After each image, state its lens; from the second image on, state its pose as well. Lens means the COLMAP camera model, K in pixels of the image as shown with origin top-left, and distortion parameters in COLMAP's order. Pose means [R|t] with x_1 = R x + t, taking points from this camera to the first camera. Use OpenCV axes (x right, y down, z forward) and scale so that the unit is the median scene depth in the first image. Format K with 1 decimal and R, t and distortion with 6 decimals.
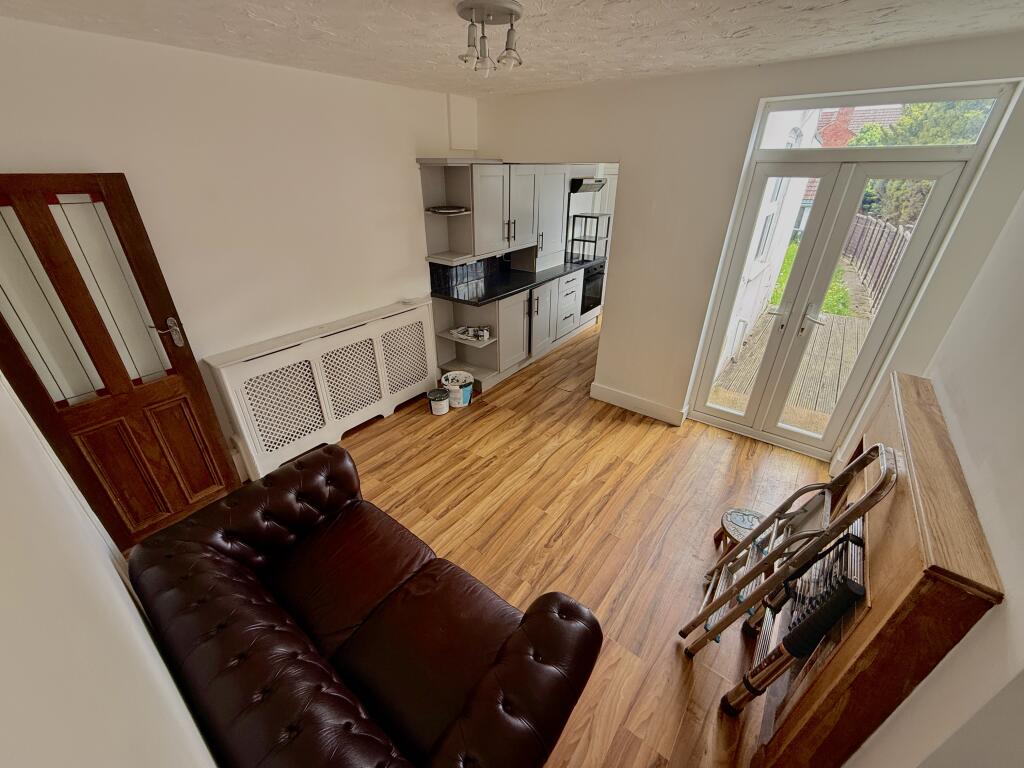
lens RADIAL K [[409.7, 0, 509.7], [0, 409.7, 382.8], [0, 0, 1]] dist [-0.000867, 0.000190]
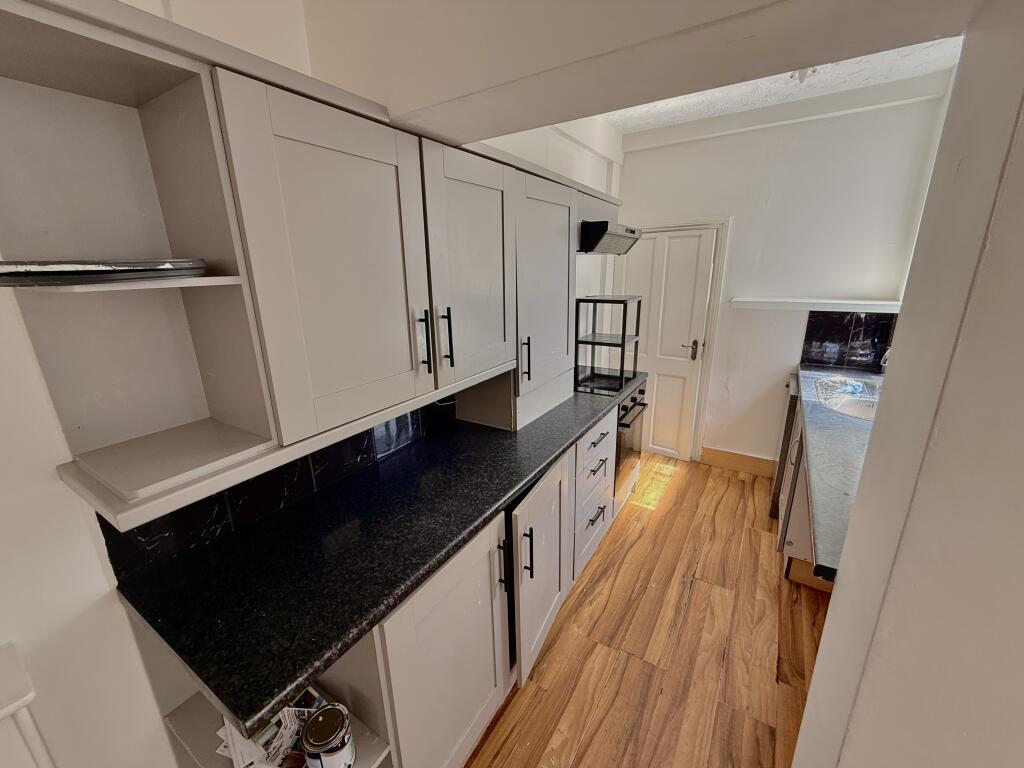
lens RADIAL K [[409.7, 0, 509.7], [0, 409.7, 382.8], [0, 0, 1]] dist [-0.000867, 0.000190]
pose [[0.996500, -0.041160, 0.072759, 0.030290], [0.055280, 0.977363, -0.204219, -0.237696], [-0.062706, 0.207526, 0.976218, 0.607904]]
